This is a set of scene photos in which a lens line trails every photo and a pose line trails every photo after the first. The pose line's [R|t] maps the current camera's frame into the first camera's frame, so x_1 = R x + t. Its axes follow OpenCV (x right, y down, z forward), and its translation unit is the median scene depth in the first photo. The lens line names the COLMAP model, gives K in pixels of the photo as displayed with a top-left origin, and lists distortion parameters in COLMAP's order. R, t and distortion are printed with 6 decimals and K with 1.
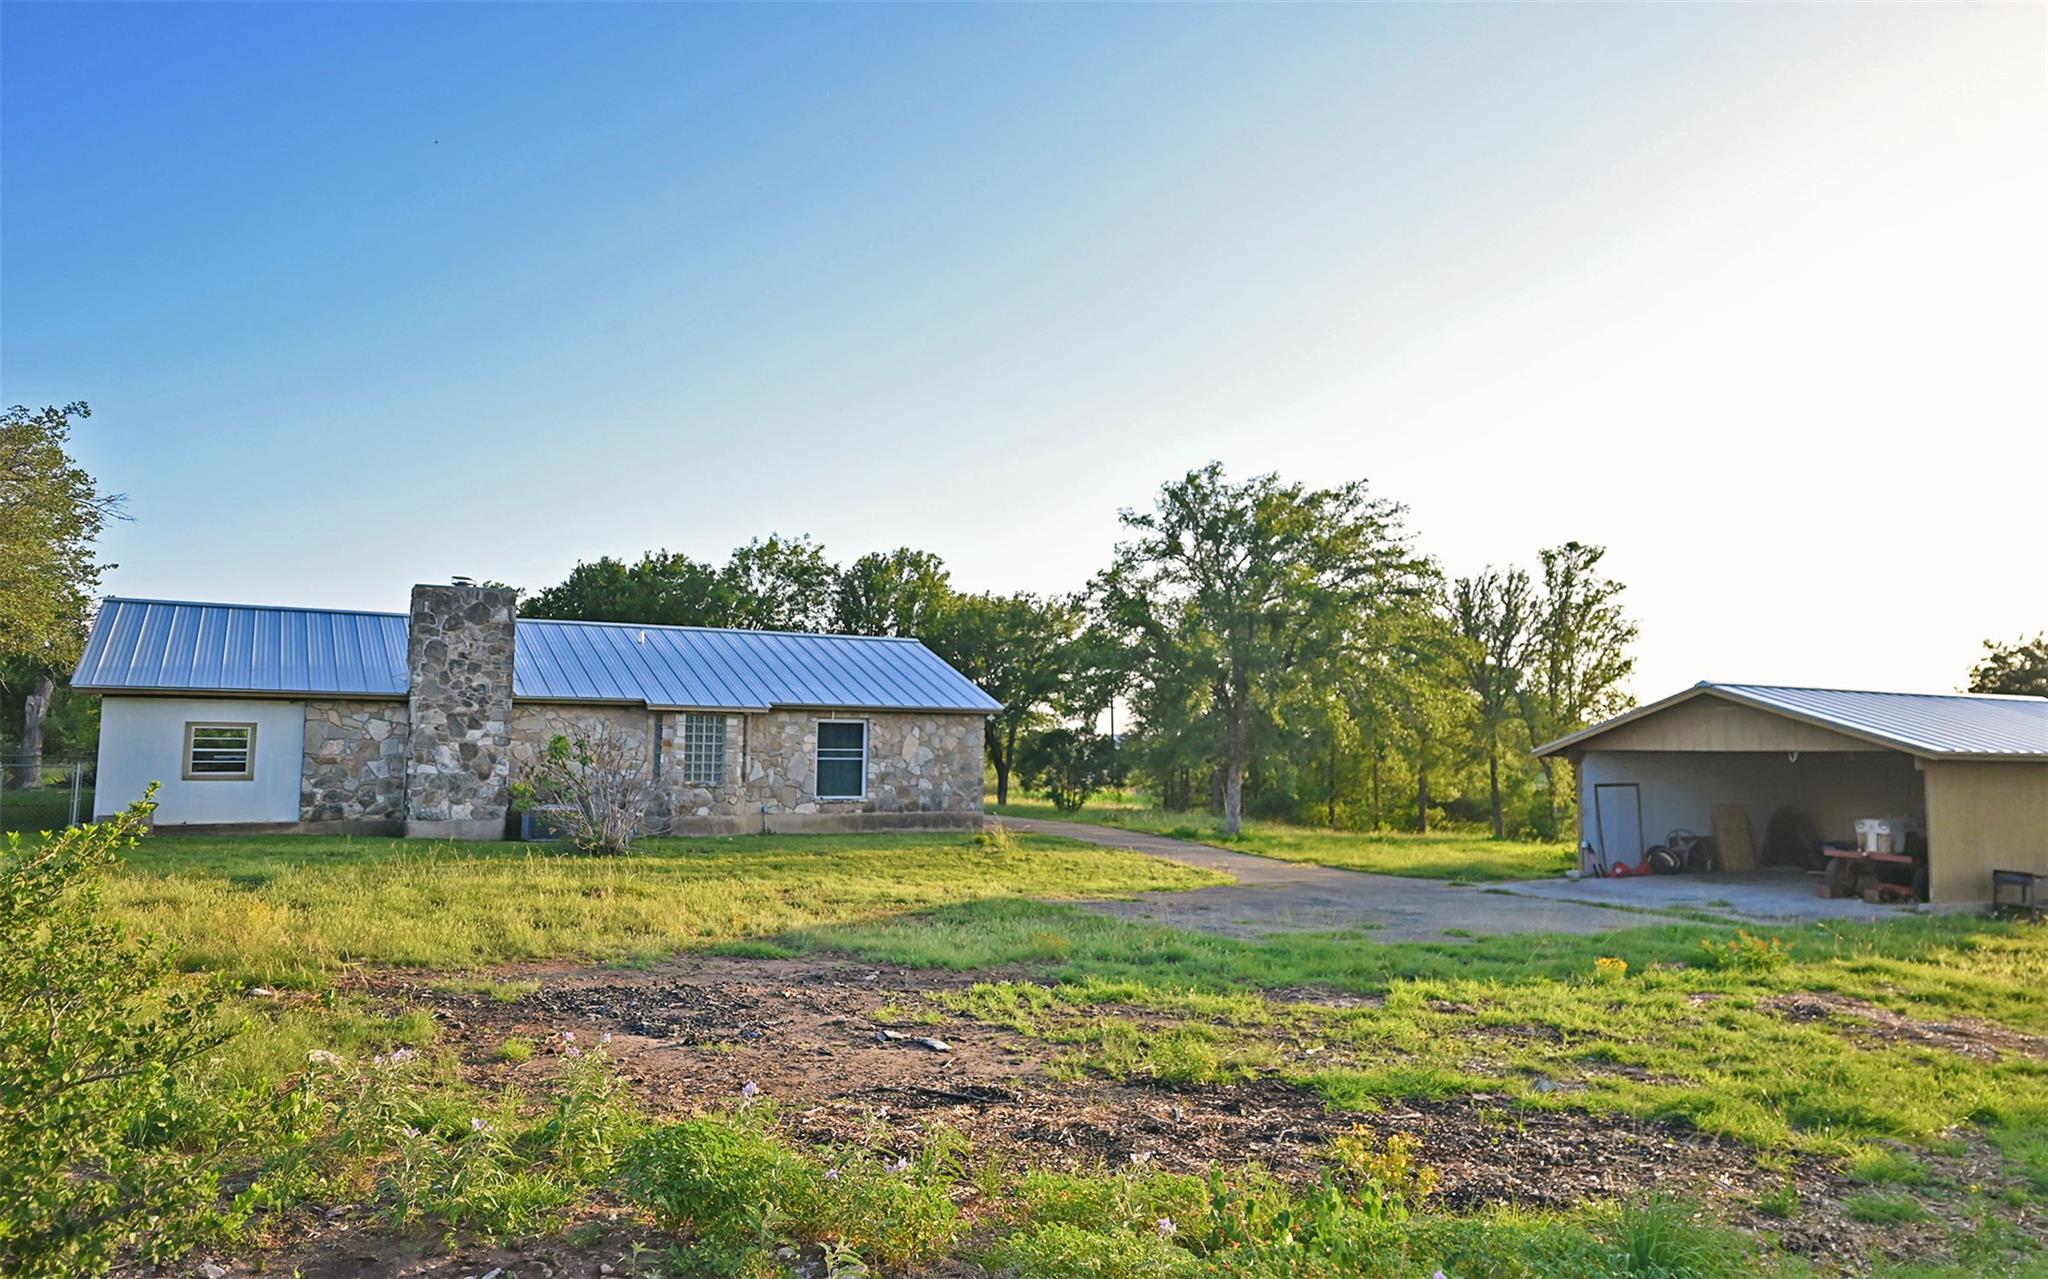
lens RADIAL K [[1381.1, 0, 1018.3], [0, 1381.1, 636.5], [0, 0, 1]] dist [0.000848, 0.001887]
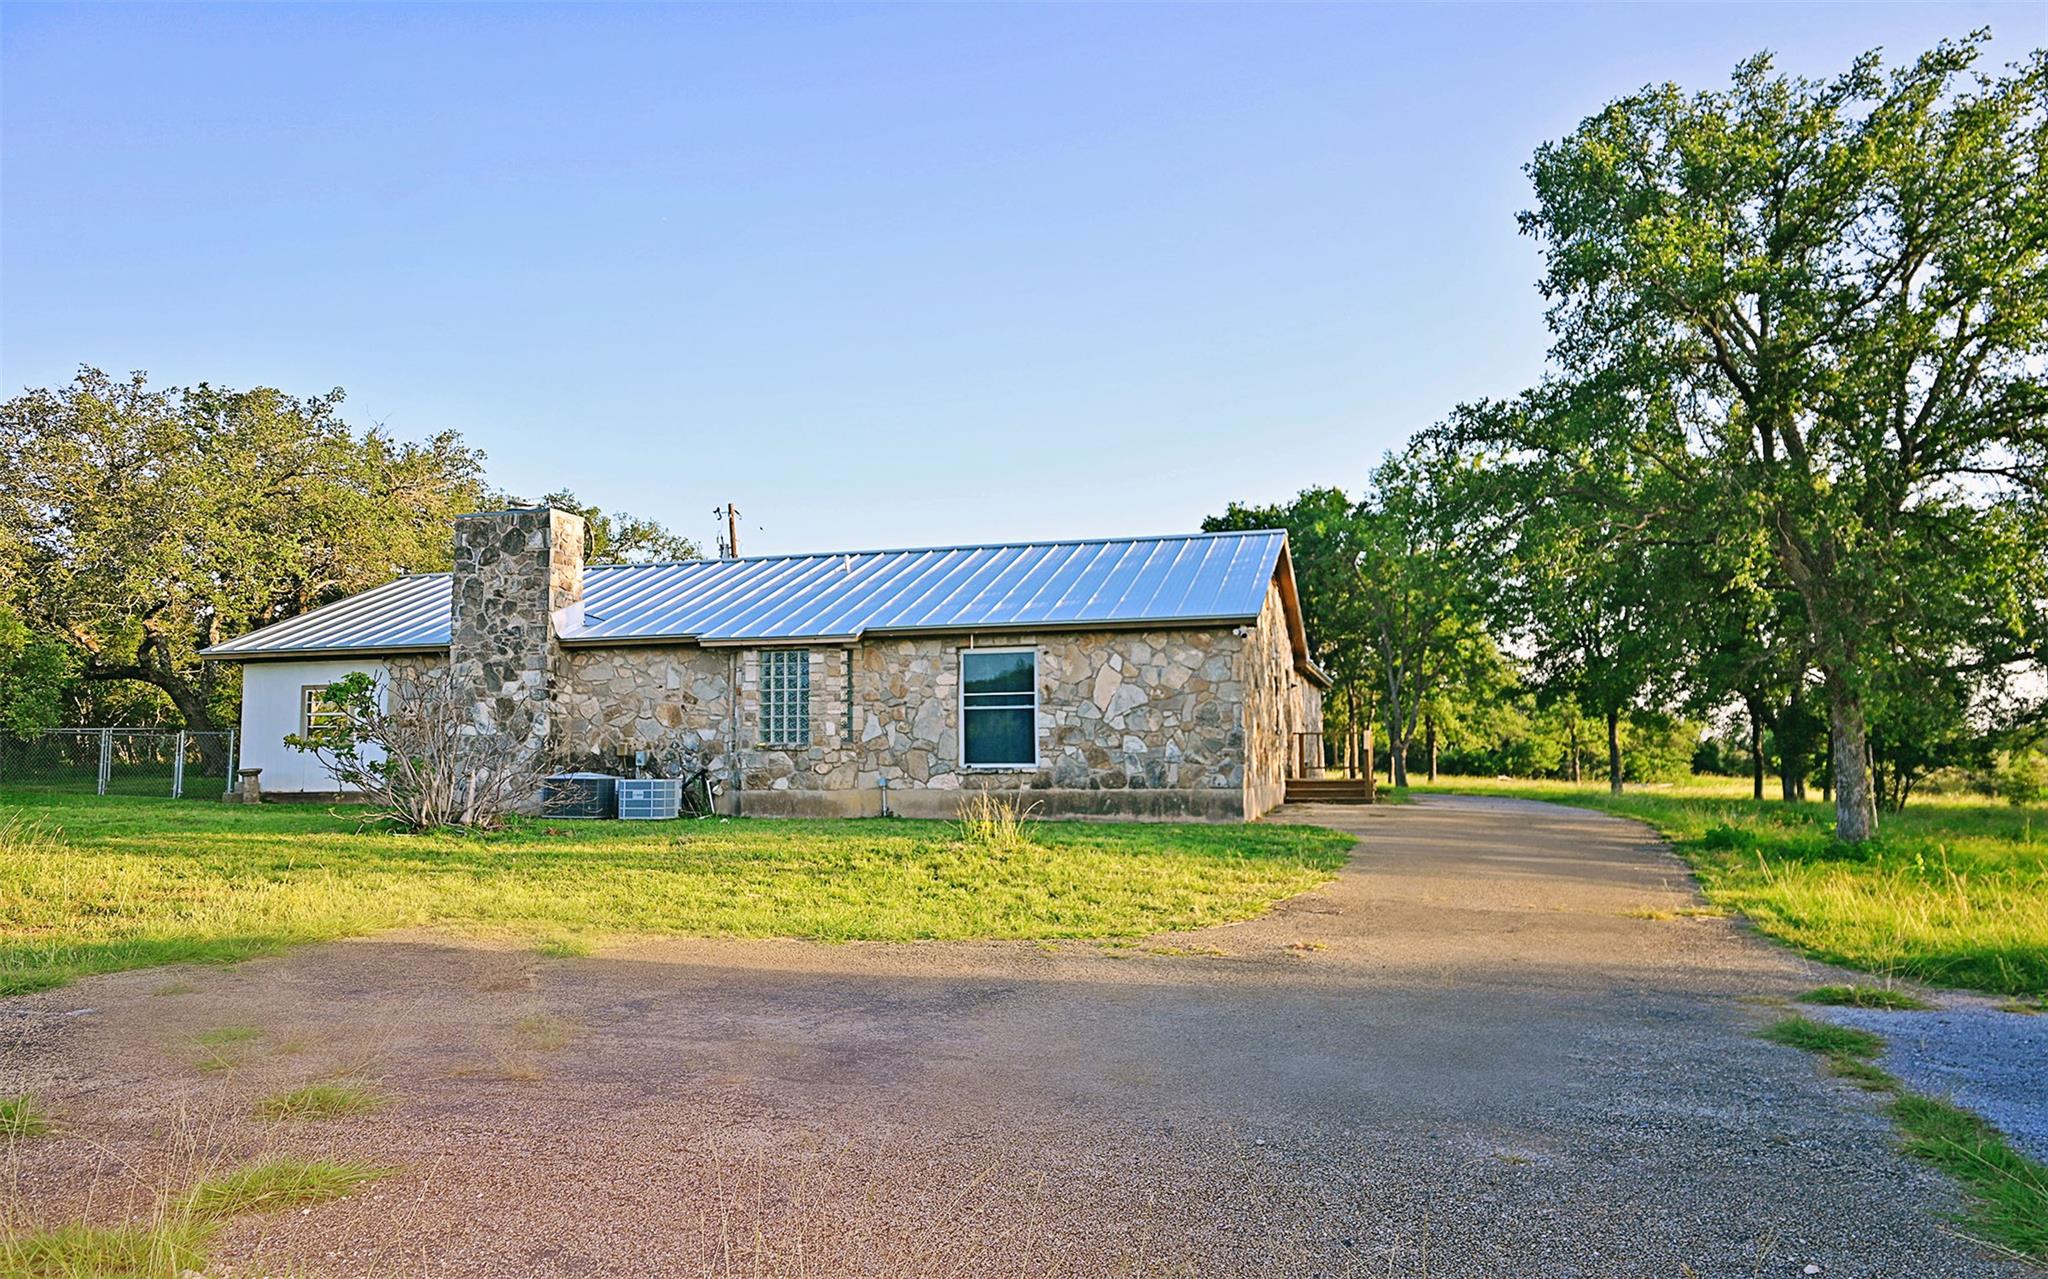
lens RADIAL K [[1381.1, 0, 1020.6], [0, 1381.1, 632.8], [0, 0, 1]] dist [0.000848, 0.001887]
pose [[0.702962, -0.079535, -0.706766, 0.371831], [0.072613, 0.996561, -0.039925, 0.085488], [0.707511, -0.023255, 0.706320, 0.578142]]
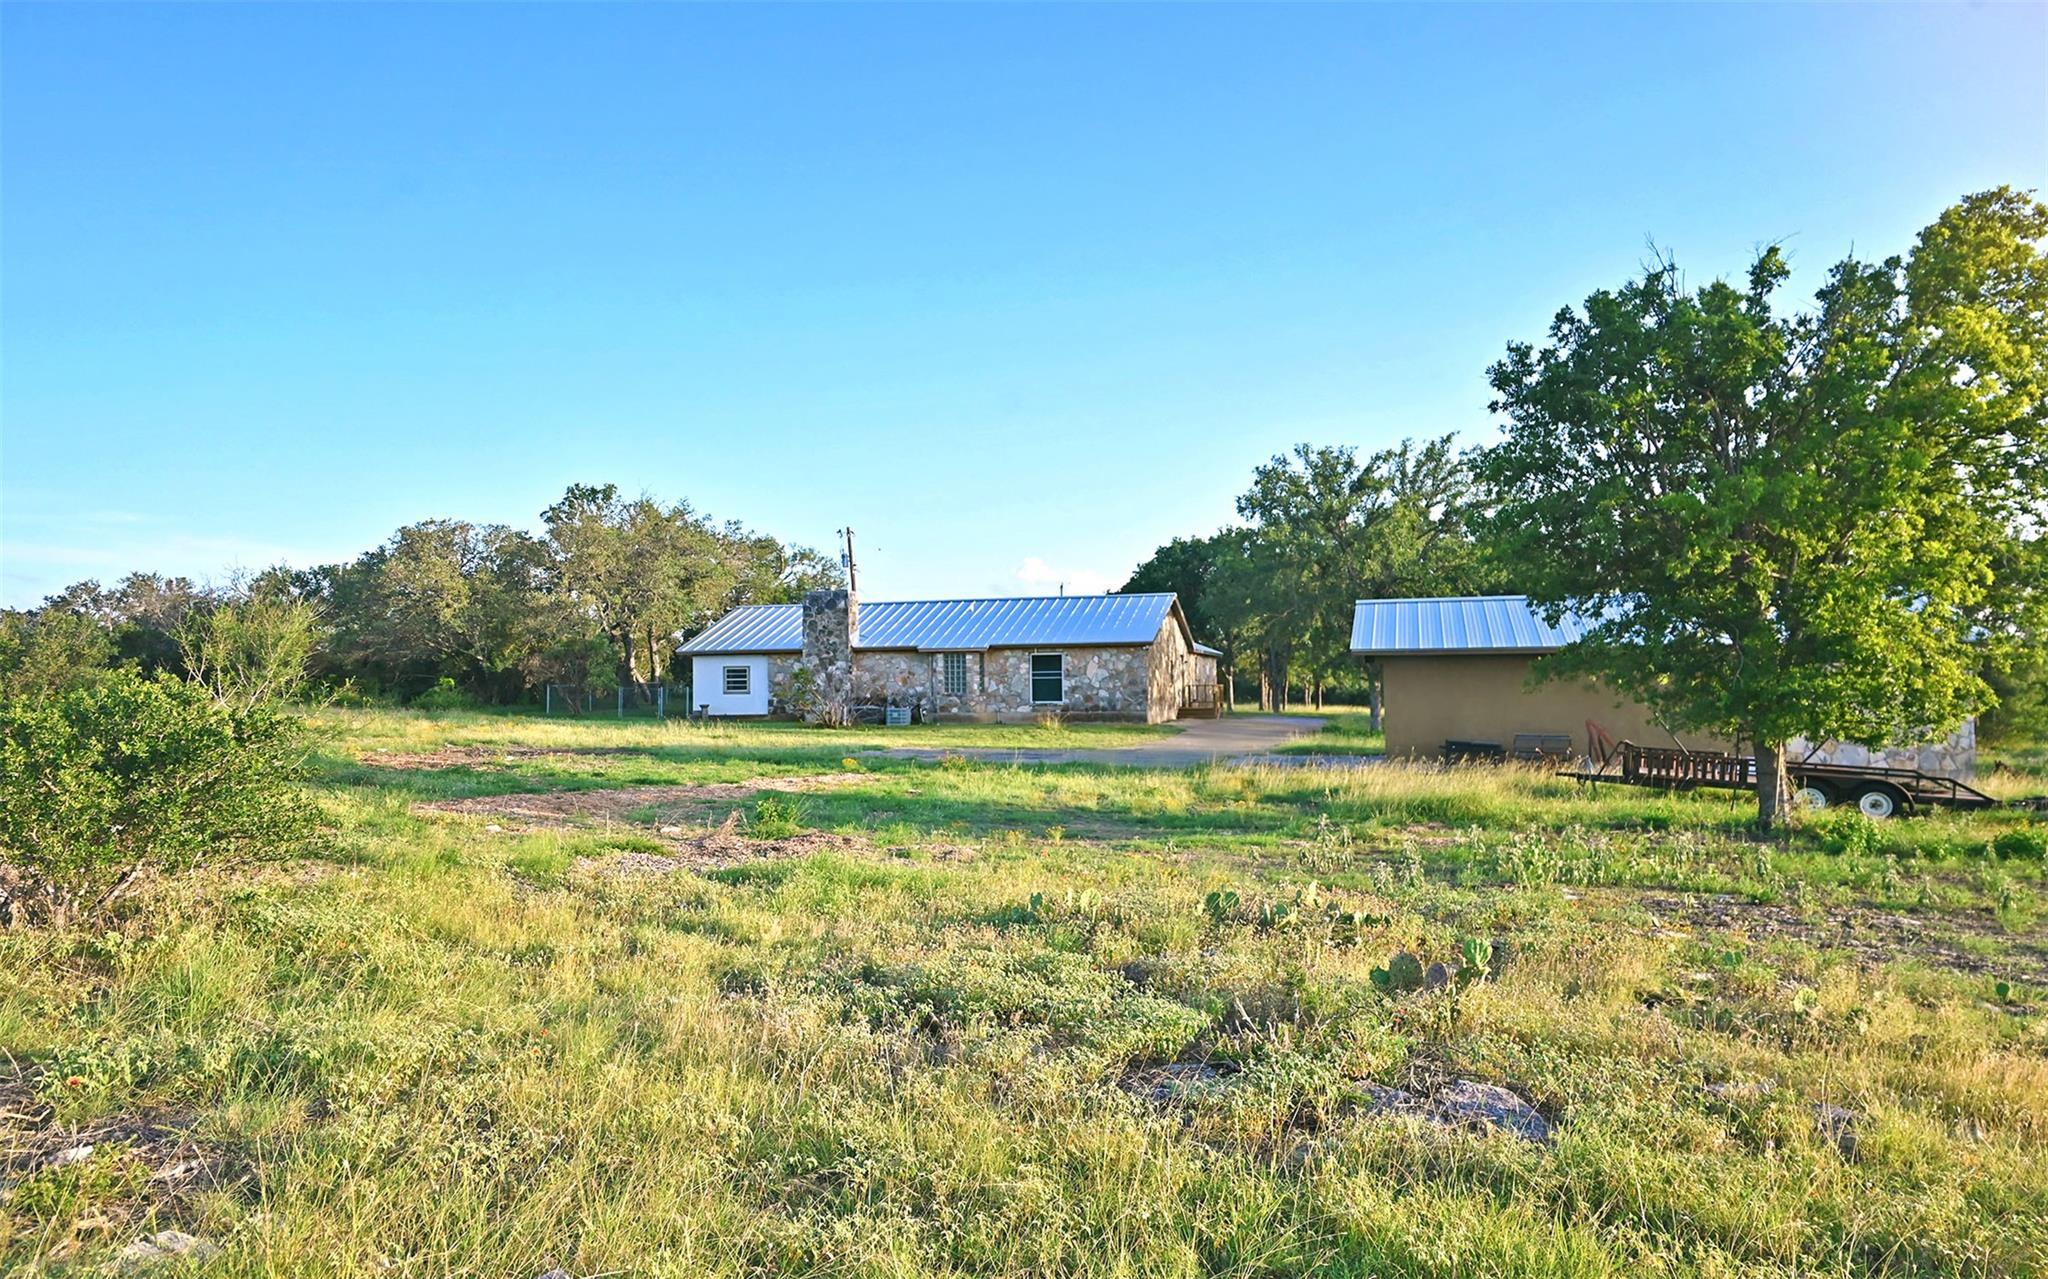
lens RADIAL K [[1381.1, 0, 1029.4], [0, 1381.1, 647.7], [0, 0, 1]] dist [0.000848, 0.001887]
pose [[0.708667, -0.037400, -0.704551, 1.032106], [0.075684, 0.996862, 0.023209, 0.017474], [0.701472, -0.069770, 0.709273, -0.135896]]
